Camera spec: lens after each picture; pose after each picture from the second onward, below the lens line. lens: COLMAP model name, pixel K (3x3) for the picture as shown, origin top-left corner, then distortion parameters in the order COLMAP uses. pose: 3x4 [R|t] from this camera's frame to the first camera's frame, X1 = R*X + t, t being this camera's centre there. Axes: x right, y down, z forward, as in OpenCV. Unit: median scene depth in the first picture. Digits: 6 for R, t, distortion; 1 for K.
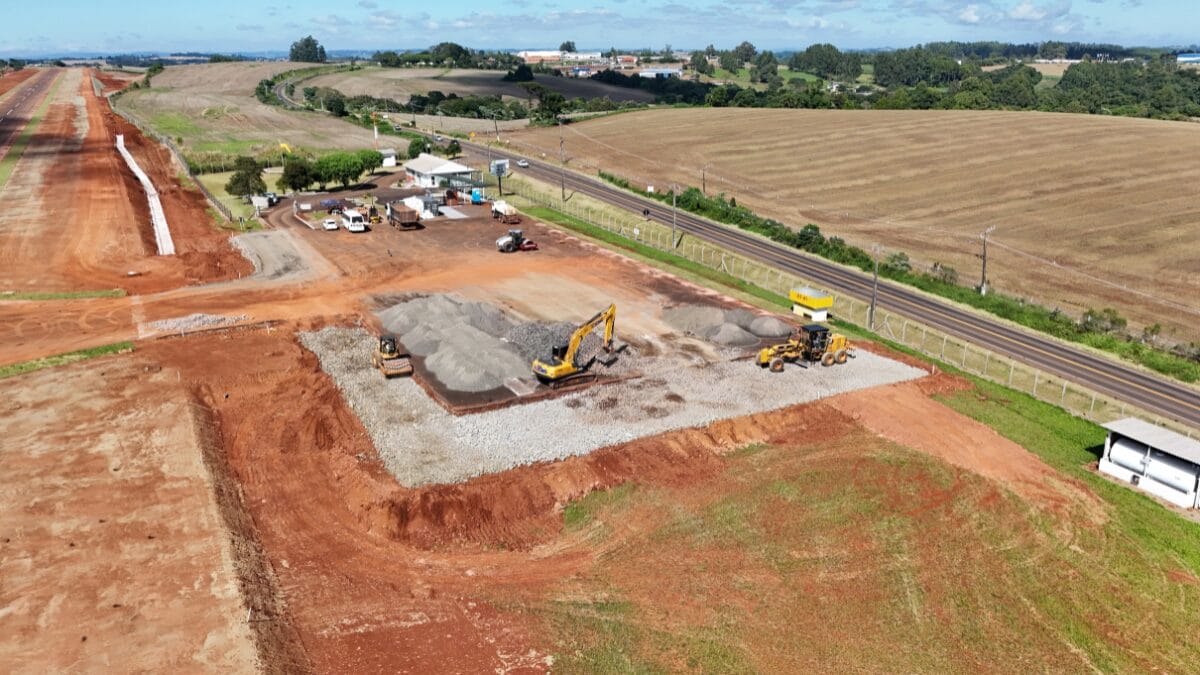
lens RADIAL K [[880.1, 0, 601.0], [0, 880.1, 331.9], [0, 0, 1]] dist [0.071325, -0.065568]
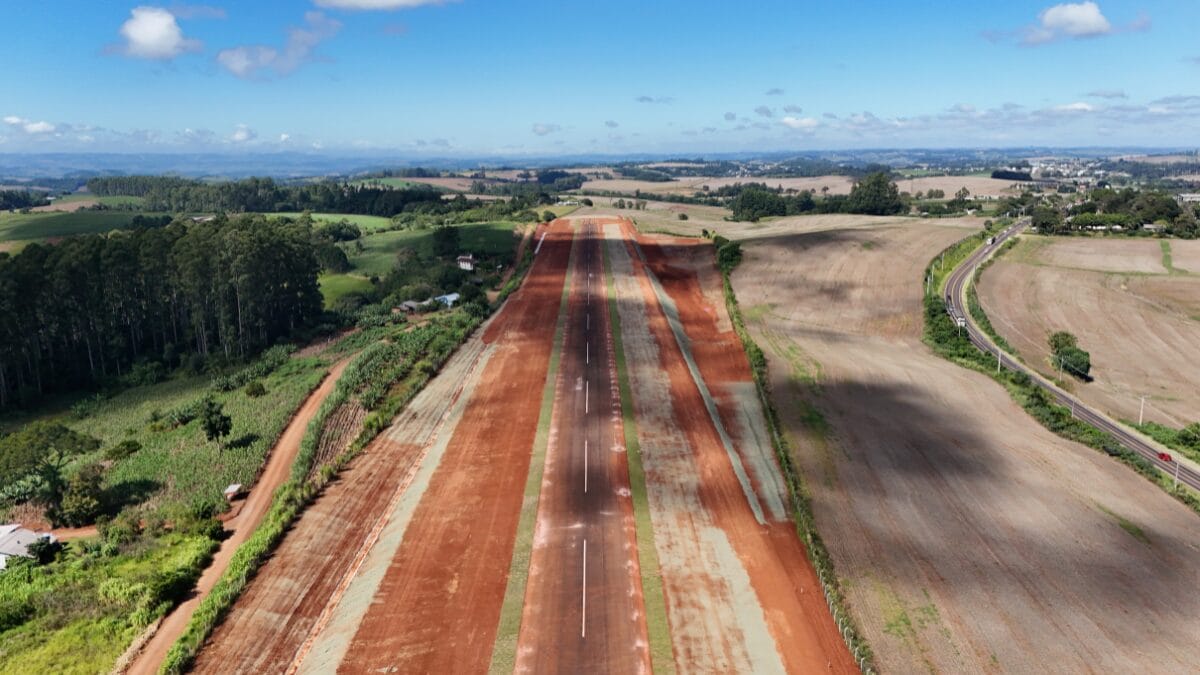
lens RADIAL K [[880.1, 0, 598.6], [0, 880.1, 339.6], [0, 0, 1]] dist [0.071325, -0.065568]
pose [[0.880508, 0.102677, -0.462778, -1.807195], [-0.146143, 0.987505, -0.058960, -1.169594], [0.450941, 0.119547, 0.884511, 2.582068]]
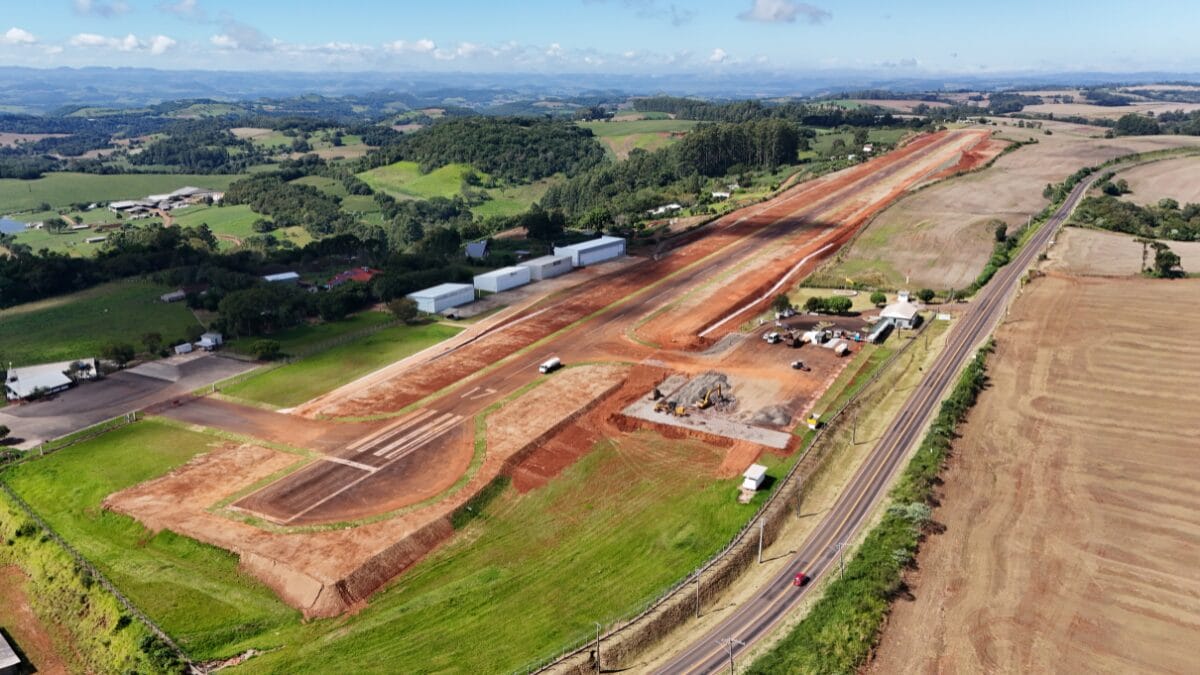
lens RADIAL K [[880.1, 0, 605.2], [0, 880.1, 337.1], [0, 0, 1]] dist [0.071325, -0.065568]
pose [[0.554405, 0.247246, -0.794672, 1.433705], [-0.257428, 0.958971, 0.118769, -0.315686], [0.791433, 0.138724, 0.595307, -0.784971]]
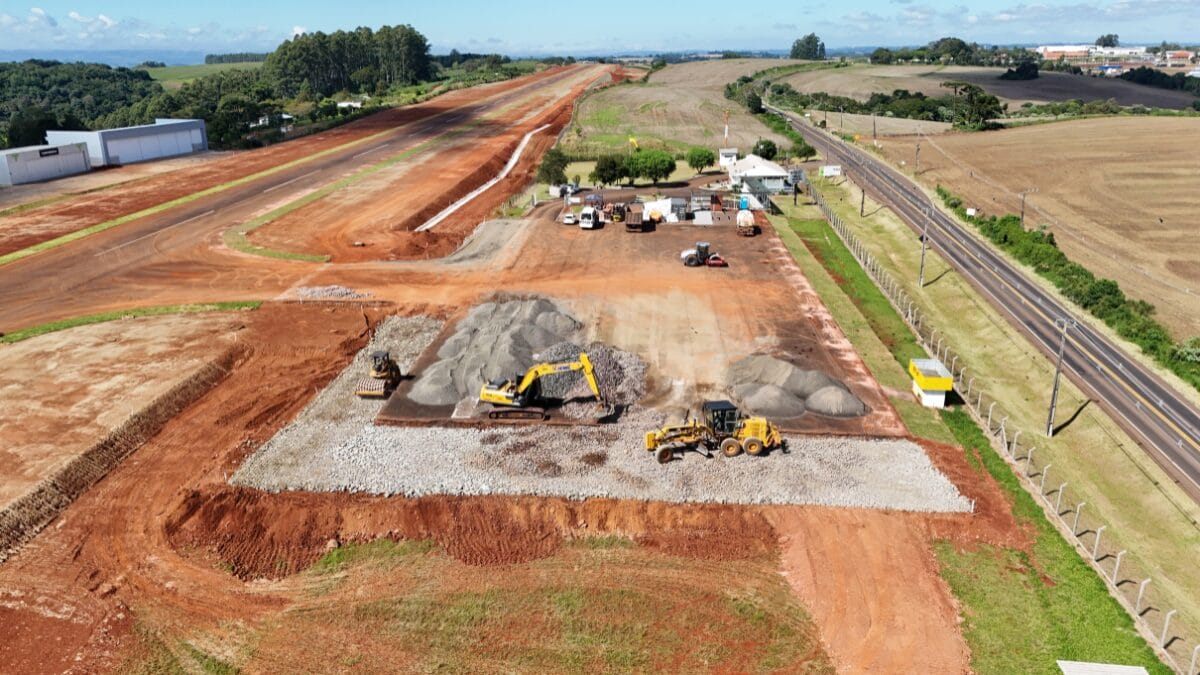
lens RADIAL K [[880.1, 0, 603.2], [0, 880.1, 334.9], [0, 0, 1]] dist [0.071325, -0.065568]
pose [[0.853065, 0.163247, -0.495611, 0.284371], [-0.160104, 0.985875, 0.049156, -0.049350], [0.496635, 0.037416, 0.867153, 0.152293]]
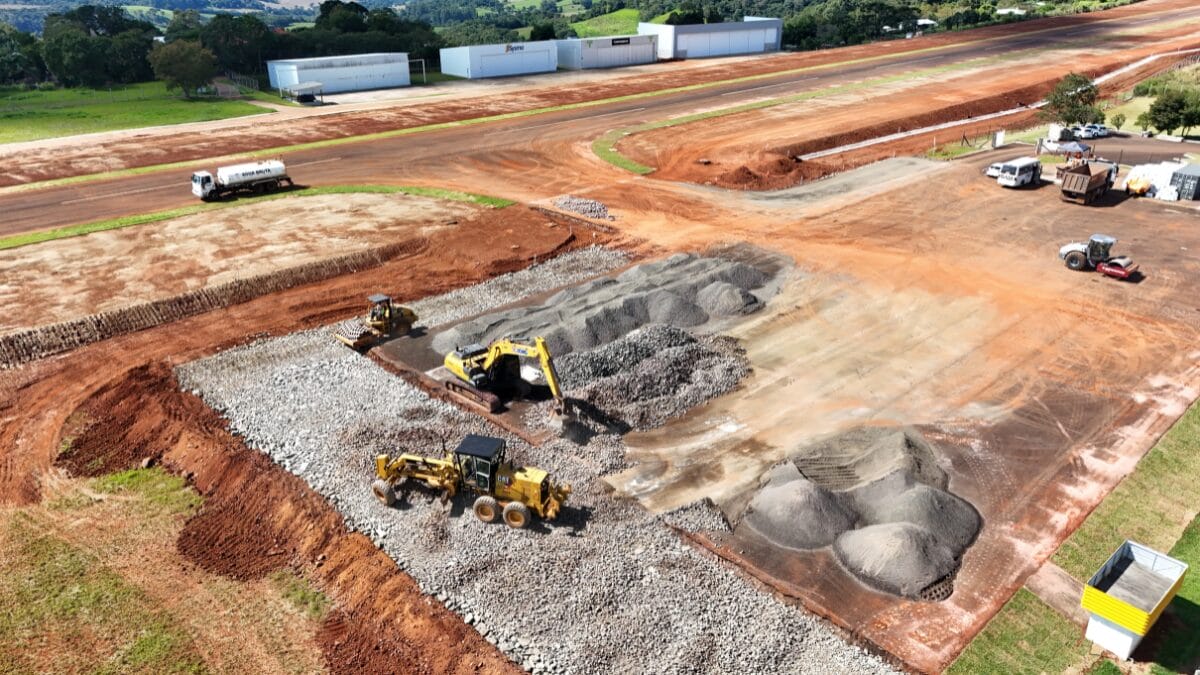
lens RADIAL K [[880.1, 0, 605.0], [0, 880.1, 340.8], [0, 0, 1]] dist [0.071325, -0.065568]
pose [[0.272213, 0.391850, -0.878837, 0.357765], [-0.296688, 0.903008, 0.310731, -0.139216], [0.915356, 0.176155, 0.362067, 0.494757]]
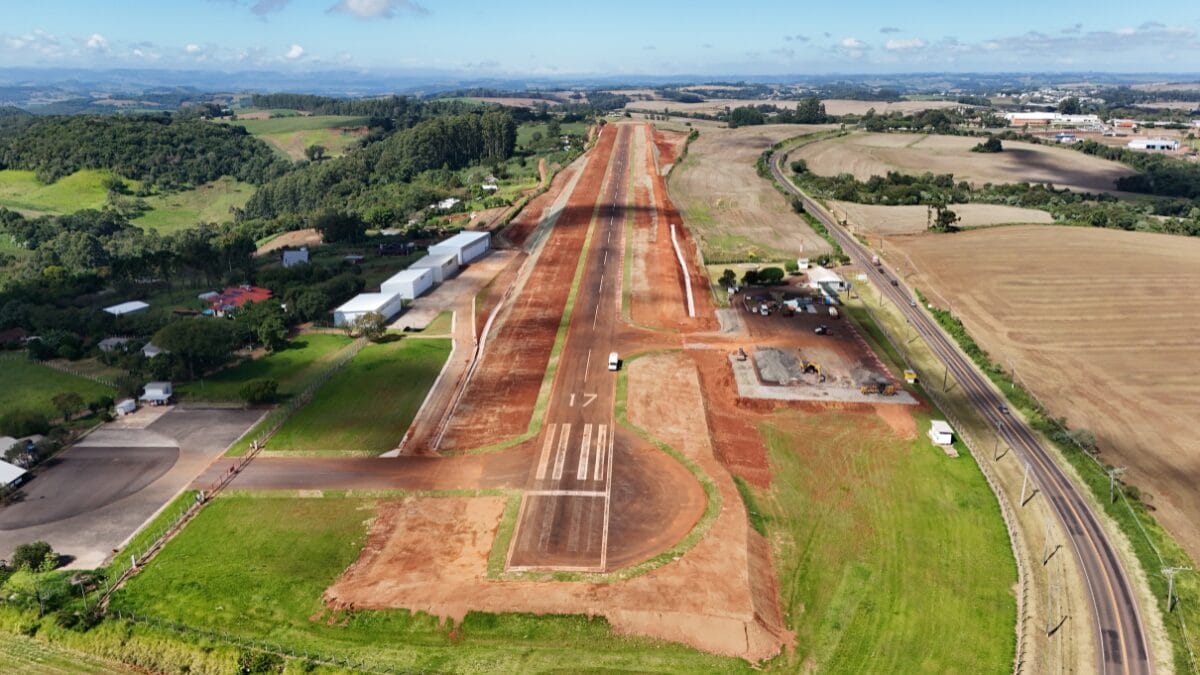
lens RADIAL K [[880.1, 0, 603.0], [0, 880.1, 335.7], [0, 0, 1]] dist [0.071325, -0.065568]
pose [[0.857781, 0.158792, -0.488874, 0.564805], [-0.167533, 0.985519, 0.026155, -0.051373], [0.485948, 0.059467, 0.871962, -1.384694]]
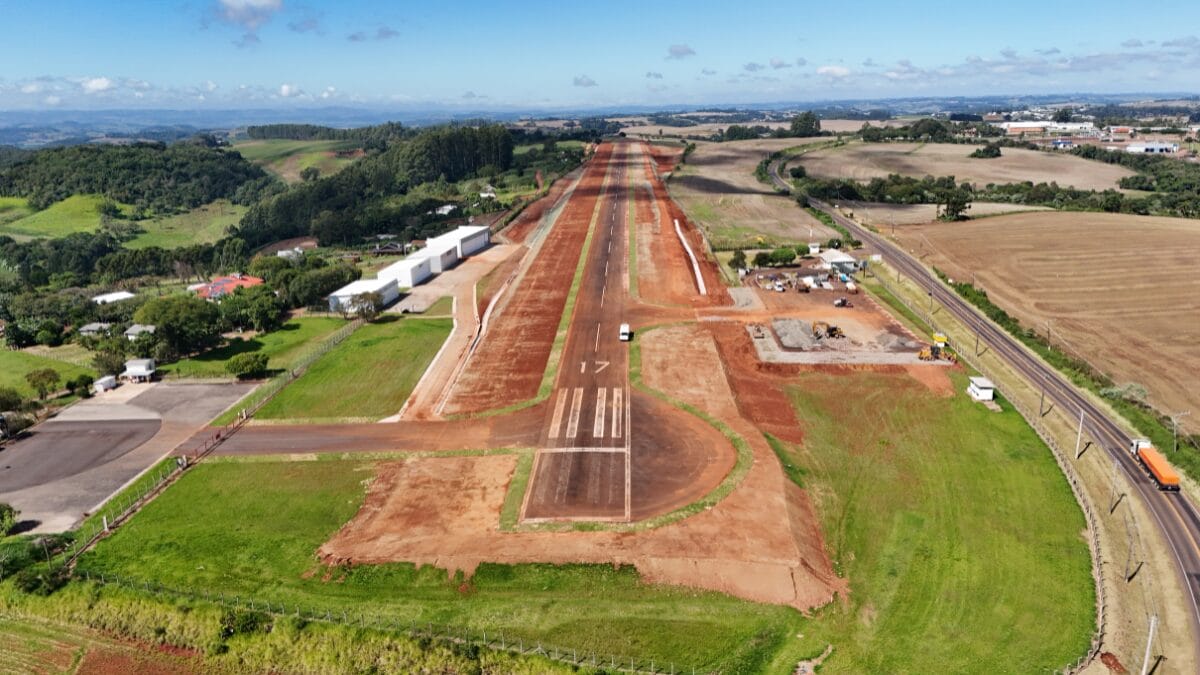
lens RADIAL K [[880.1, 0, 603.0], [0, 880.1, 330.0], [0, 0, 1]] dist [0.071325, -0.065568]
pose [[0.862117, 0.121477, -0.491932, 0.501954], [-0.146773, 0.989085, -0.012979, 0.088016], [0.484986, 0.083392, 0.870537, -1.288322]]
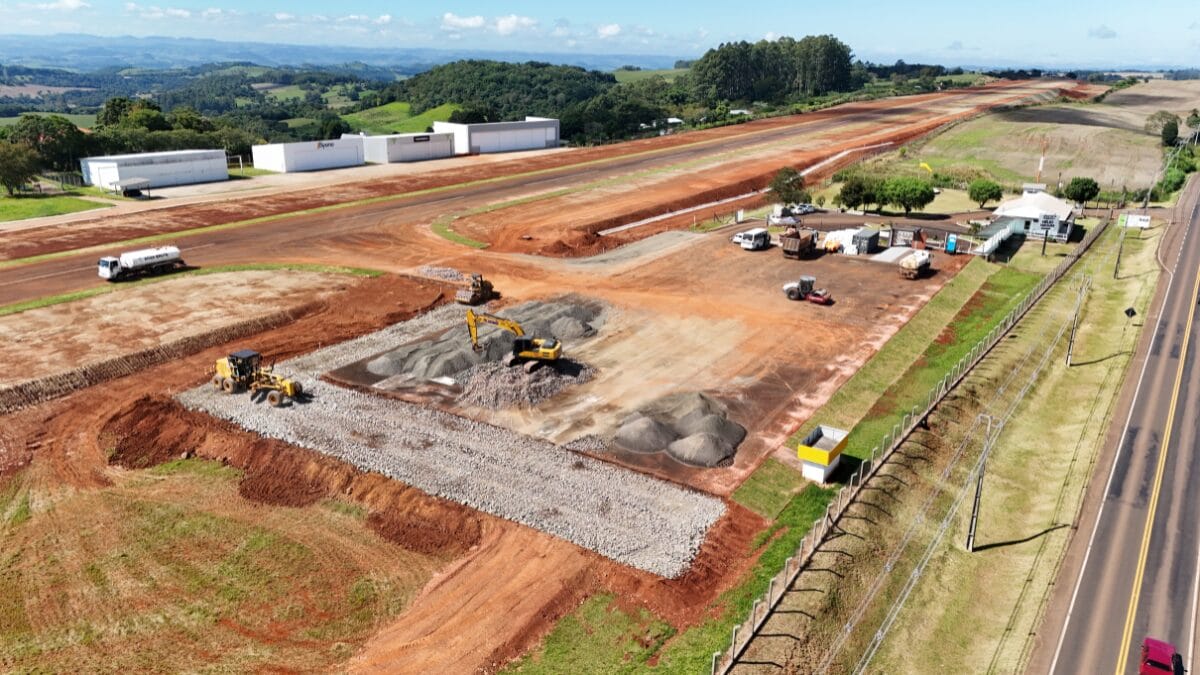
lens RADIAL K [[880.1, 0, 606.2], [0, 880.1, 332.9], [0, 0, 1]] dist [0.071325, -0.065568]
pose [[0.504494, 0.278249, -0.817351, 0.531164], [-0.287716, 0.946721, 0.144704, -0.132098], [0.814067, 0.162163, 0.557672, 0.355955]]
